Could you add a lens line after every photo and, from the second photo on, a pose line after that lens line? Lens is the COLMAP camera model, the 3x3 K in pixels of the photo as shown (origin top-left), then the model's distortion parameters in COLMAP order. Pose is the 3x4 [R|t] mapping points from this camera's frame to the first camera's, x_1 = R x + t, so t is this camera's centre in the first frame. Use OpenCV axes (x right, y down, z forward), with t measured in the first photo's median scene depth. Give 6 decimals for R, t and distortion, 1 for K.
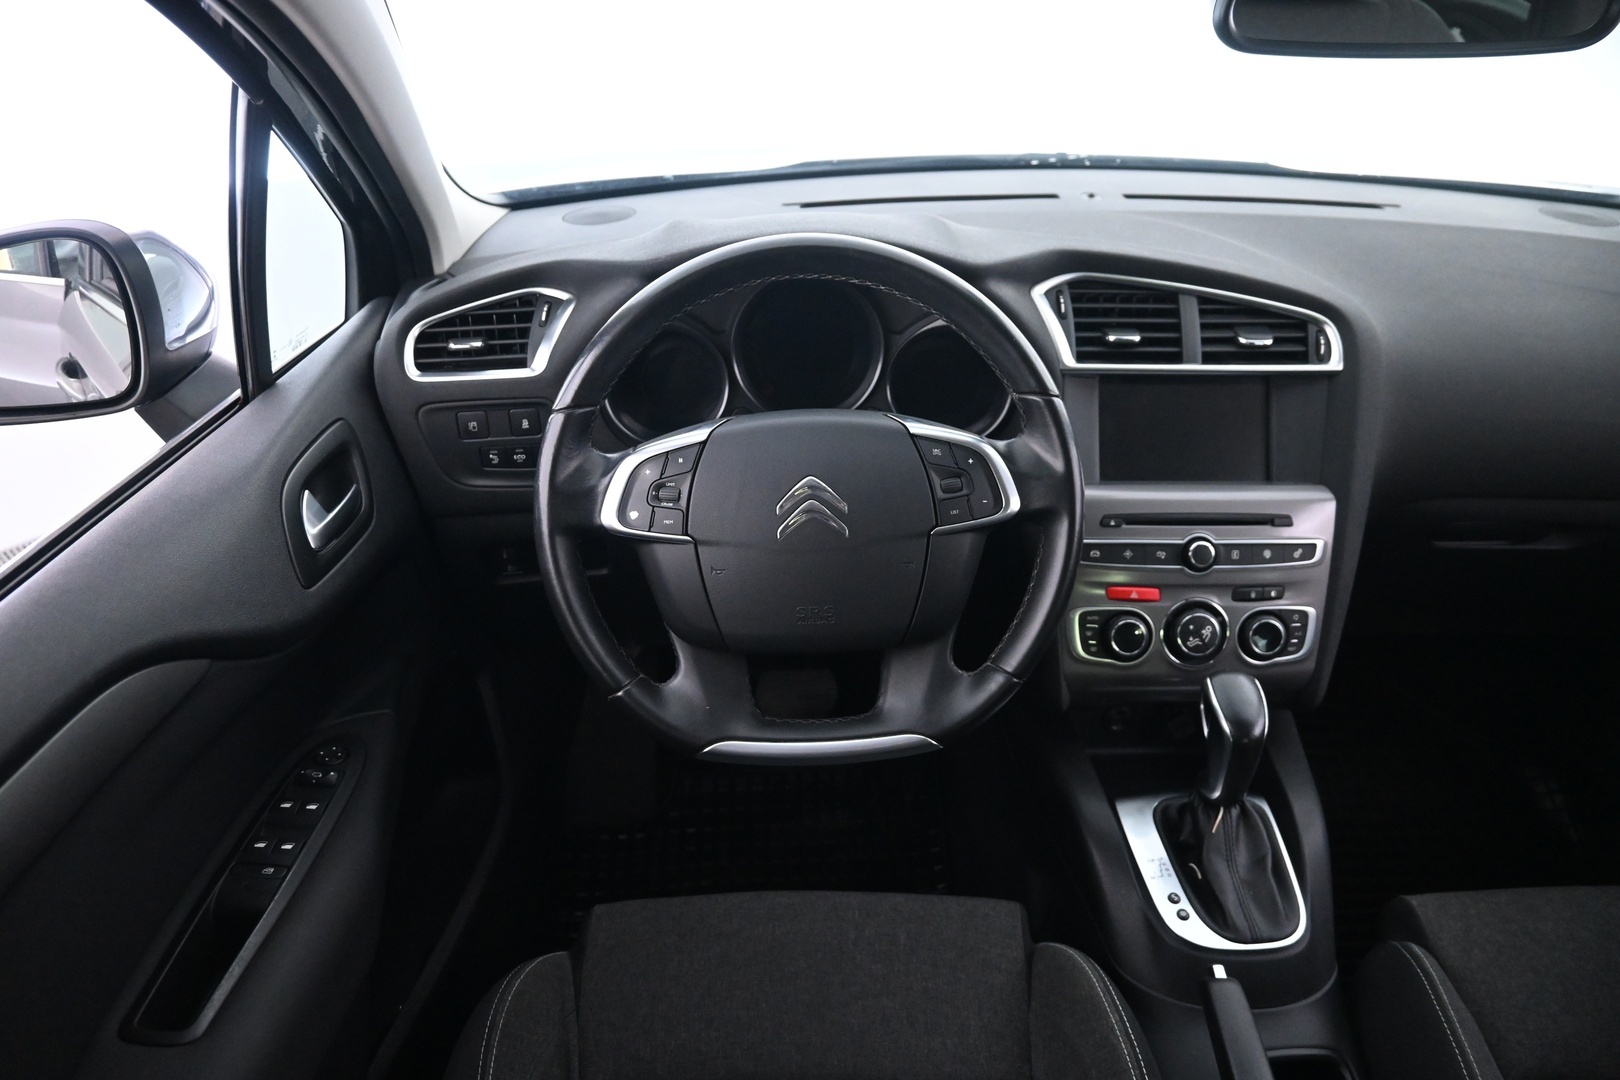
lens RADIAL K [[1059.5, 0, 833.9], [0, 1059.5, 536.2], [0, 0, 1]] dist [0.002809, 0.001131]
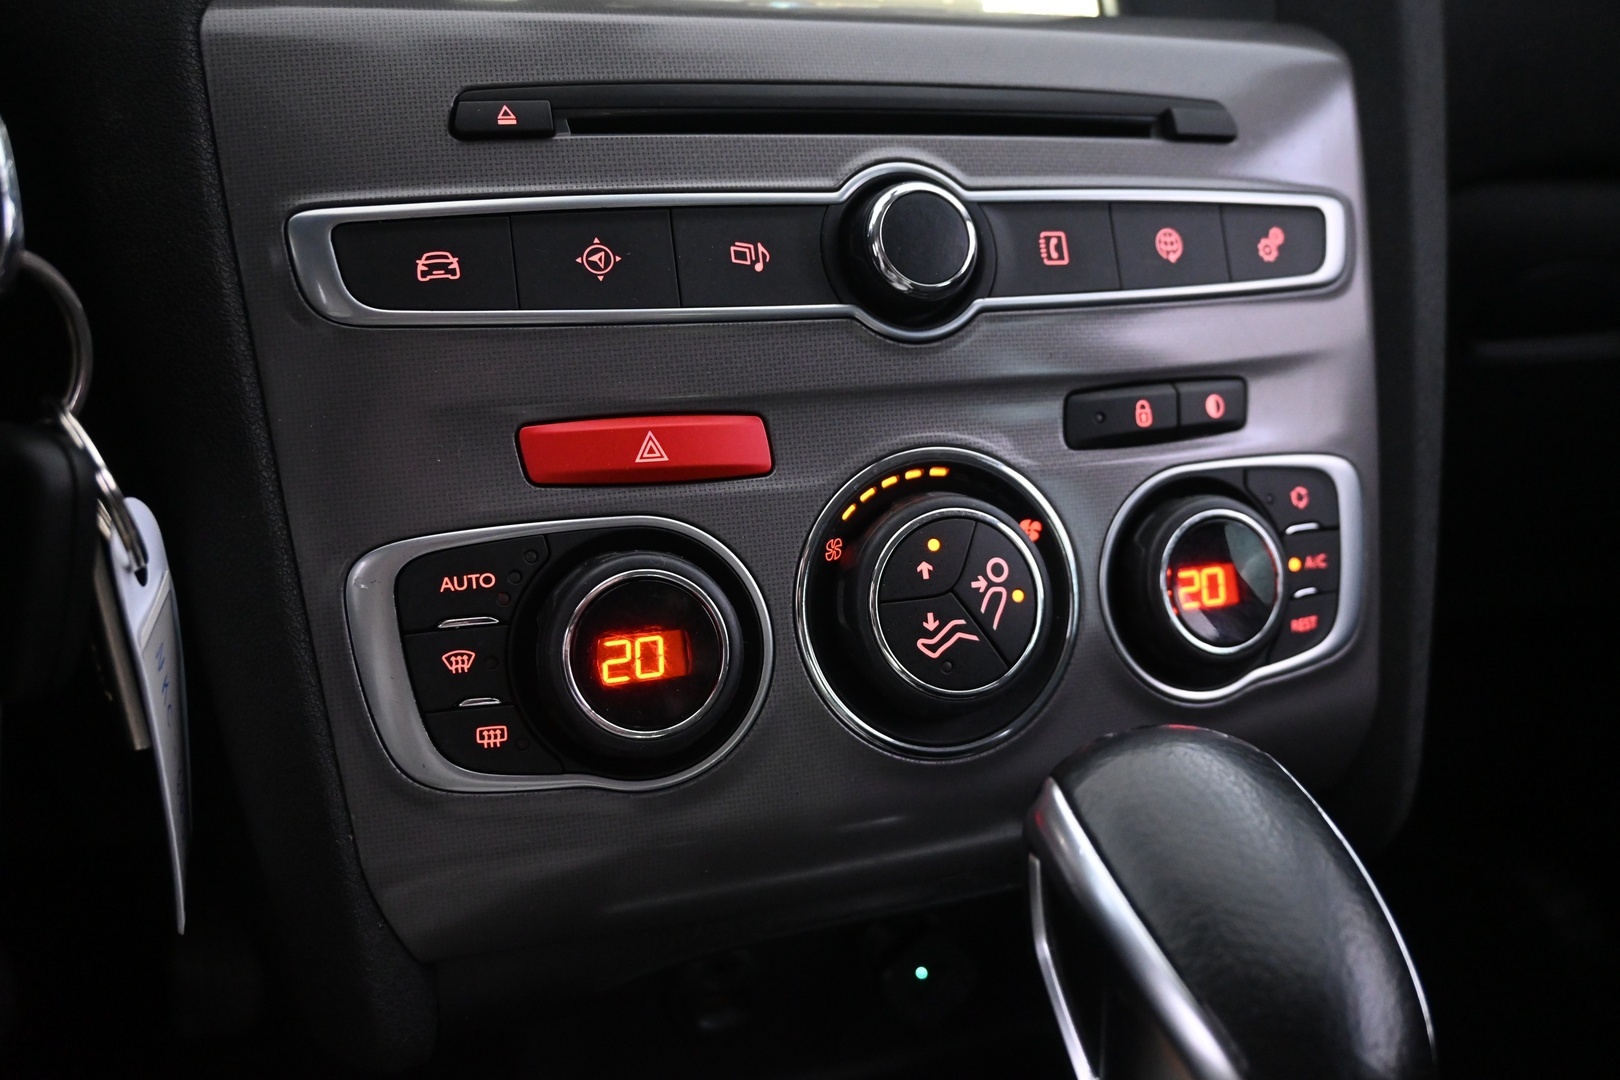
lens RADIAL K [[1469.4, 0, 810.0], [0, 1469.4, 540.0], [0, 0, 1]] dist [-0.012461, -0.003208]
pose [[0.950677, -0.105146, 0.291819, 0.226037], [0.130607, 0.989021, -0.069129, 0.097317], [-0.281347, 0.103833, 0.953972, 0.714081]]
